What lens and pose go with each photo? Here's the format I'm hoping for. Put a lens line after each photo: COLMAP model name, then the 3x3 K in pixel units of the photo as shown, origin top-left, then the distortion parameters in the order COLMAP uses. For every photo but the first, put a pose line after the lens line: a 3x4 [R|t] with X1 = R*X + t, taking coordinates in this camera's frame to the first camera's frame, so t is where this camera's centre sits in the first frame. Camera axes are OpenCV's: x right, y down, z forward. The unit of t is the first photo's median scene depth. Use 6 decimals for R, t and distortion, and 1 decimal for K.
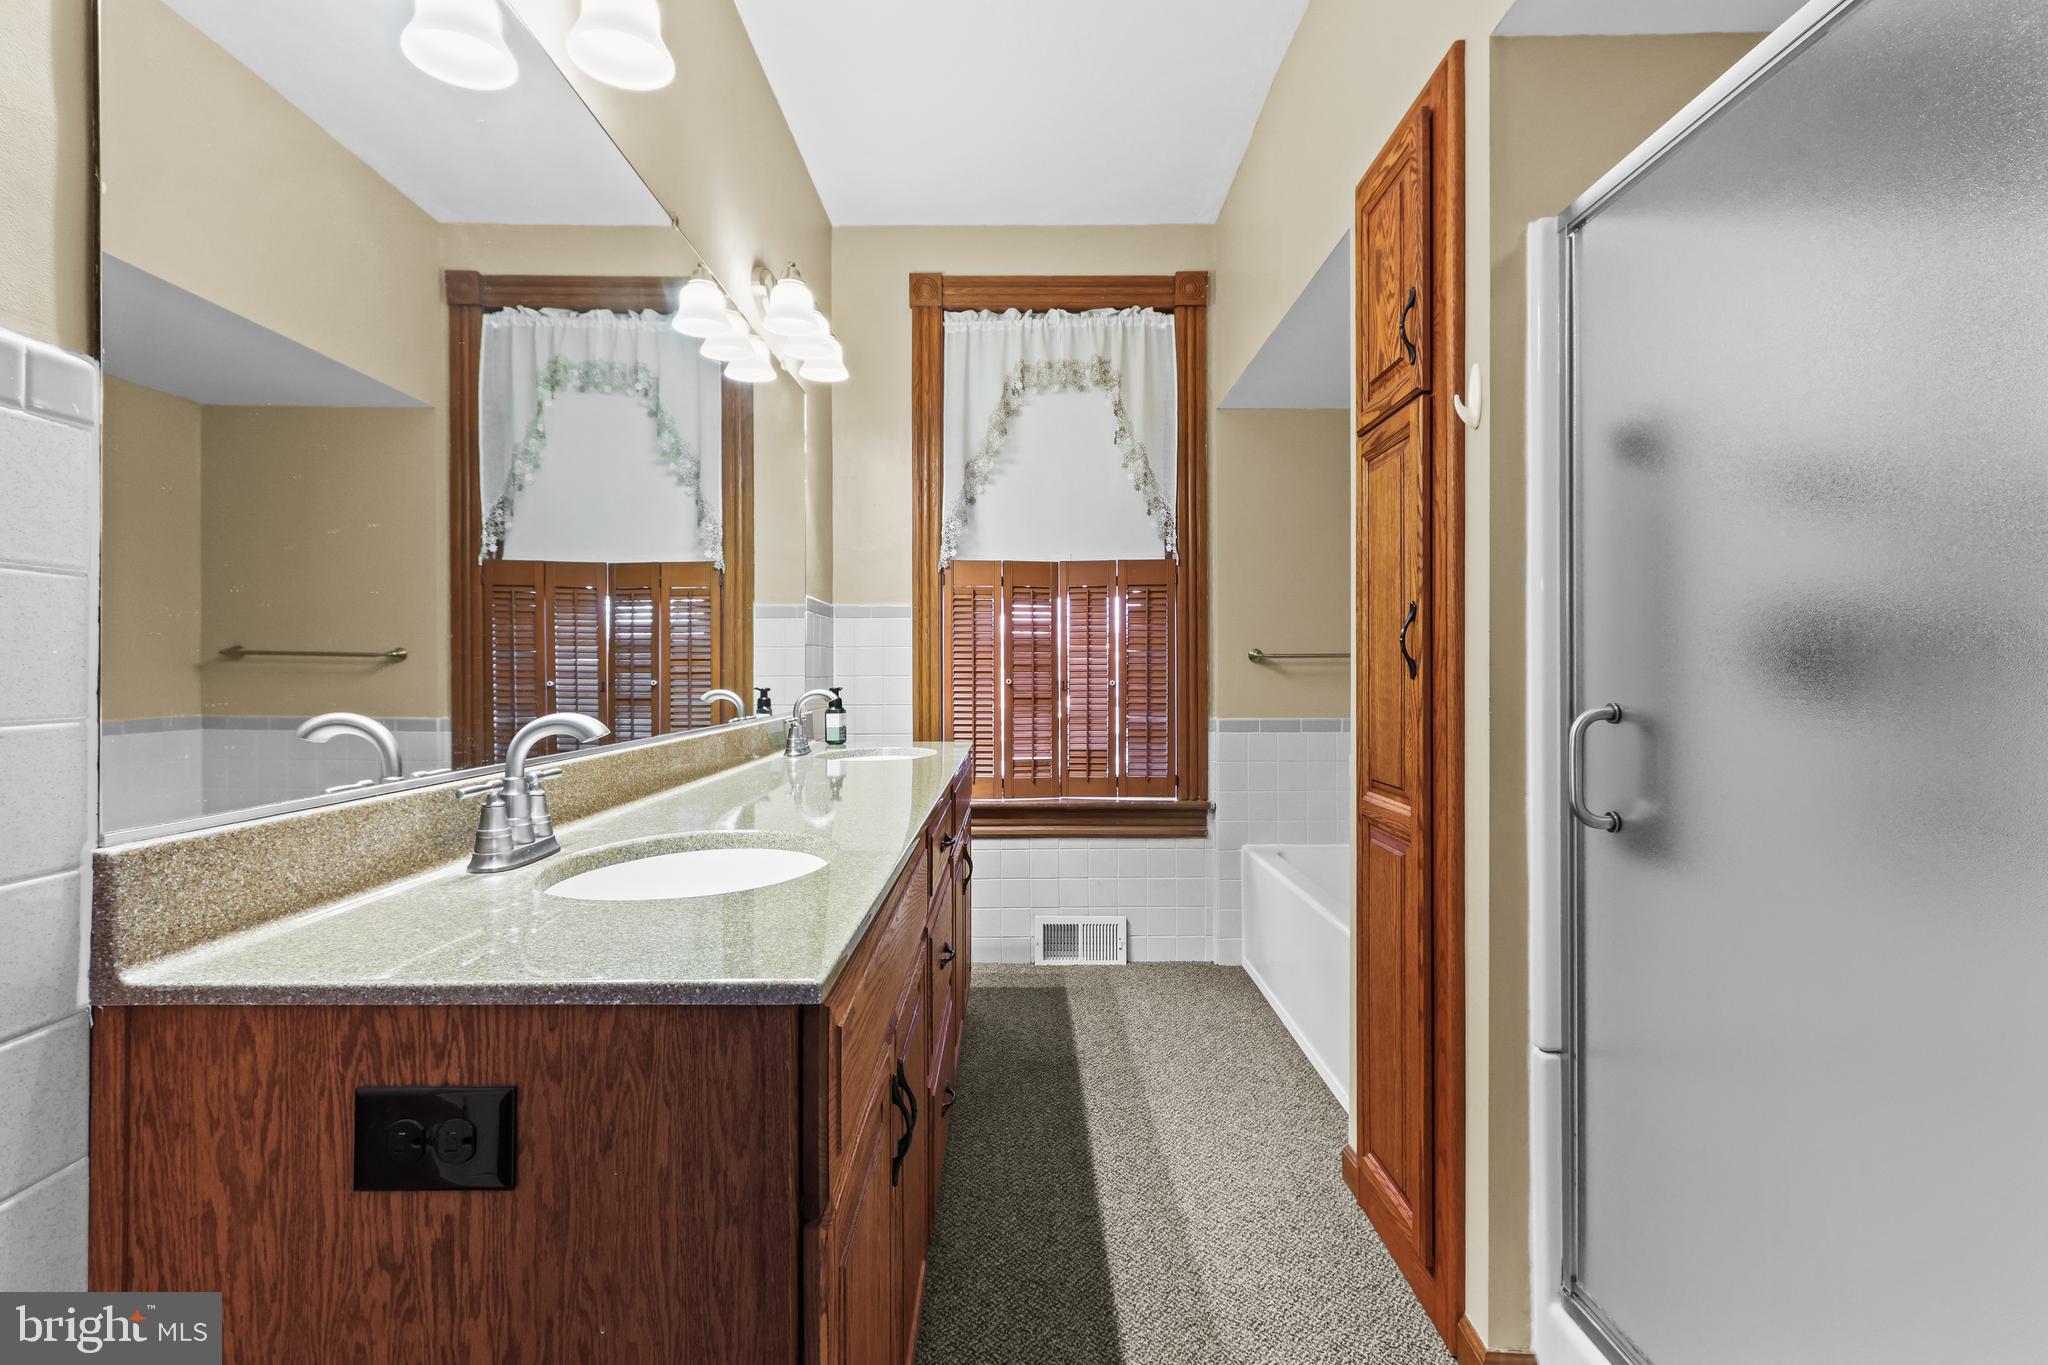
lens RADIAL K [[944.8, 0, 1024.6], [0, 944.8, 672.0], [0, 0, 1]] dist [-0.003863, 0.004721]
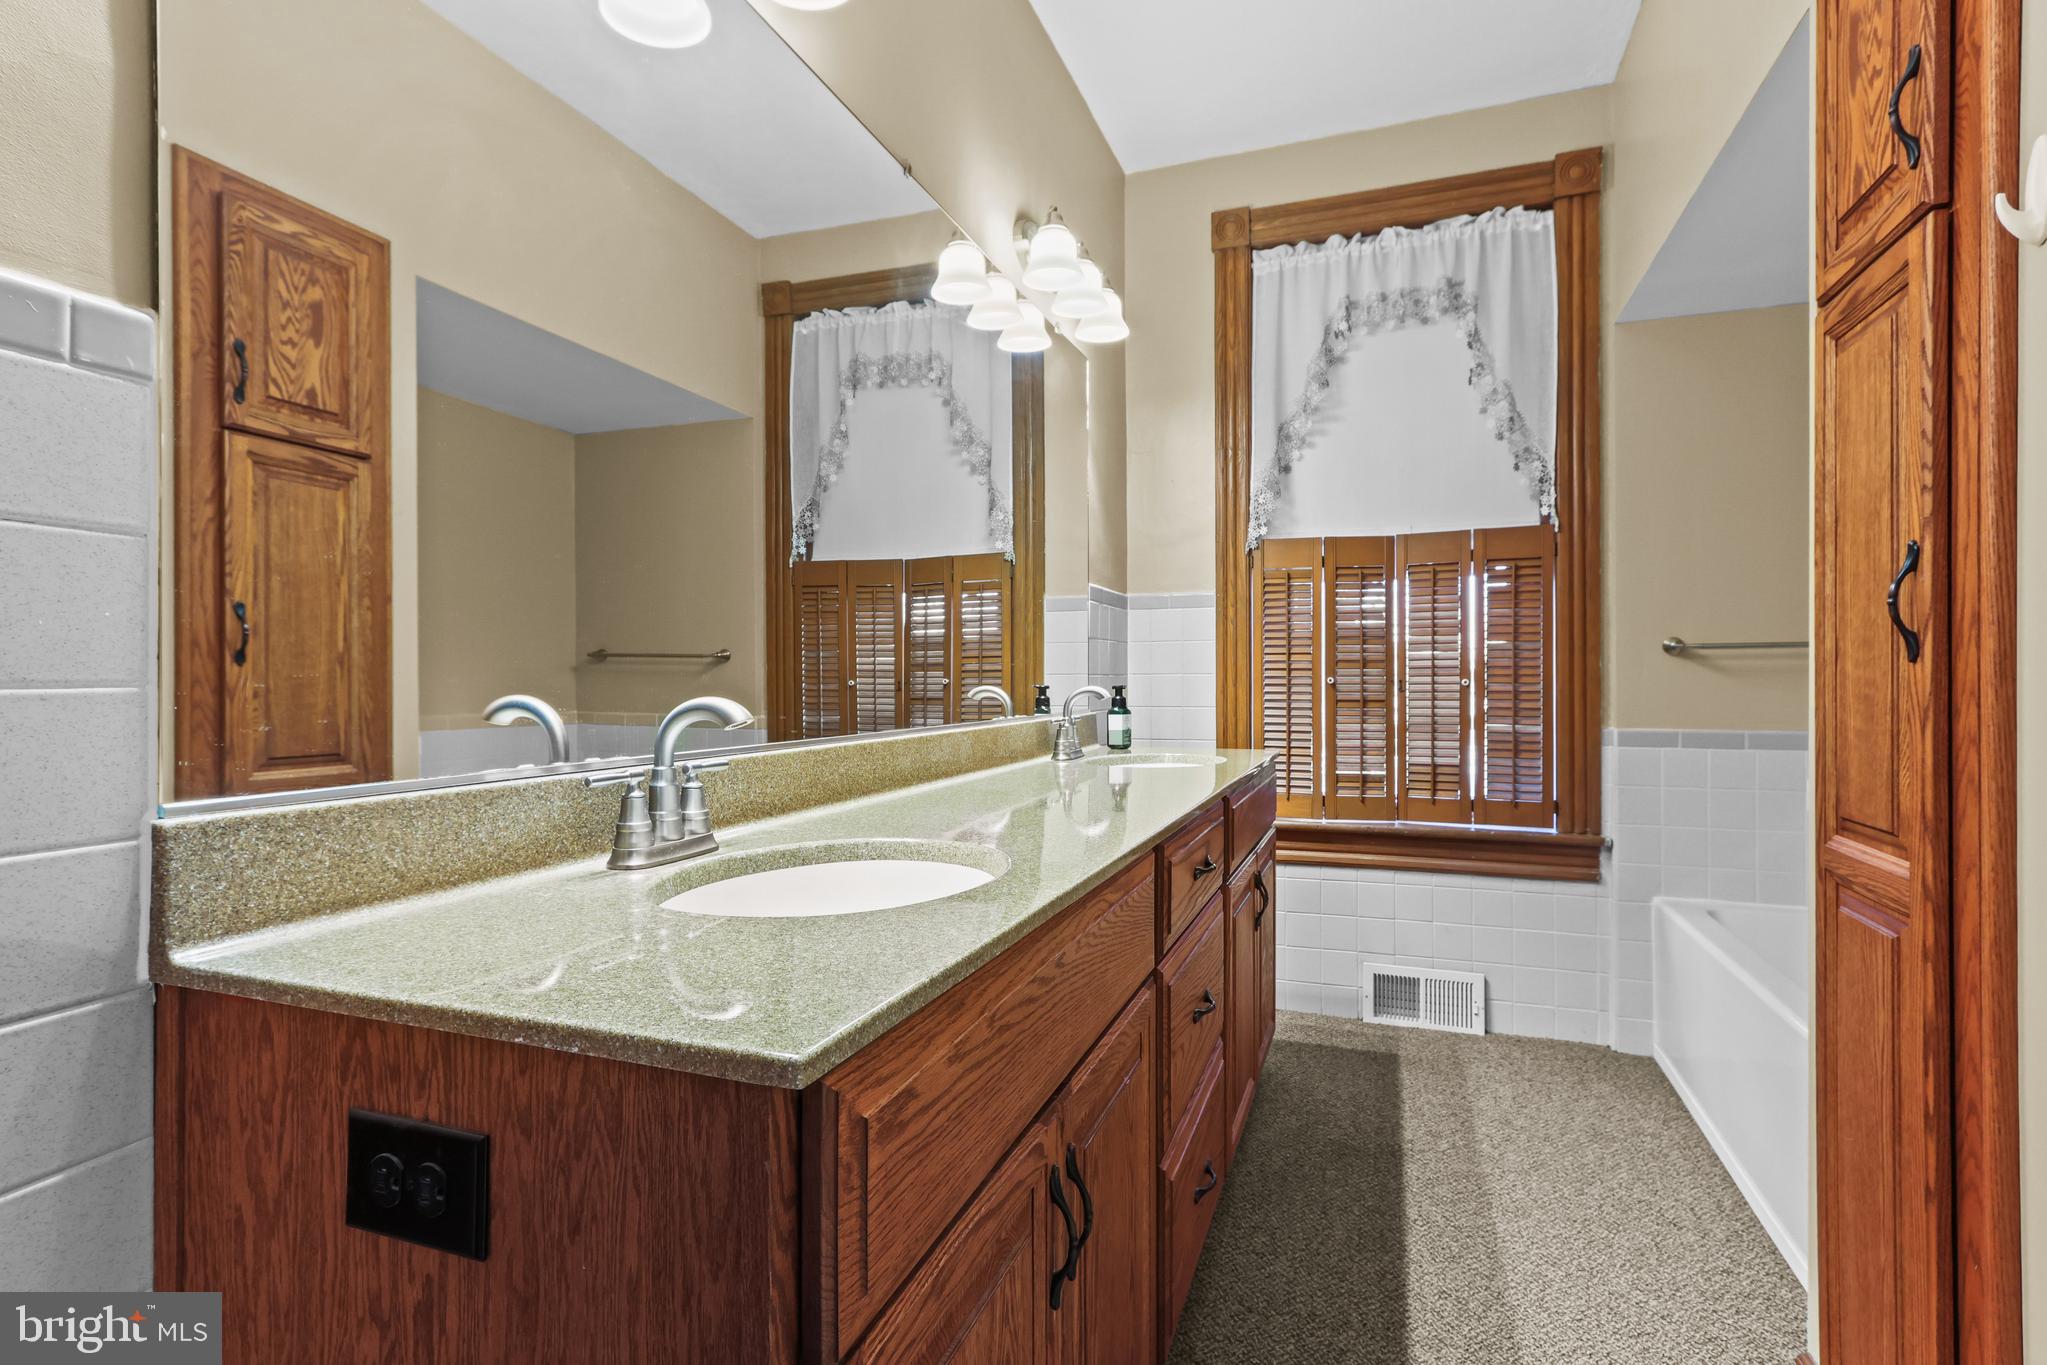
lens RADIAL K [[998.0, 0, 1021.9], [0, 998.0, 679.2], [0, 0, 1]] dist [0.000035, 0.003193]
pose [[0.934742, 0.000165, -0.355328, 0.077456], [-0.000149, 1.000000, 0.000072, 0.016411], [0.355328, -0.000015, 0.934742, 0.135917]]
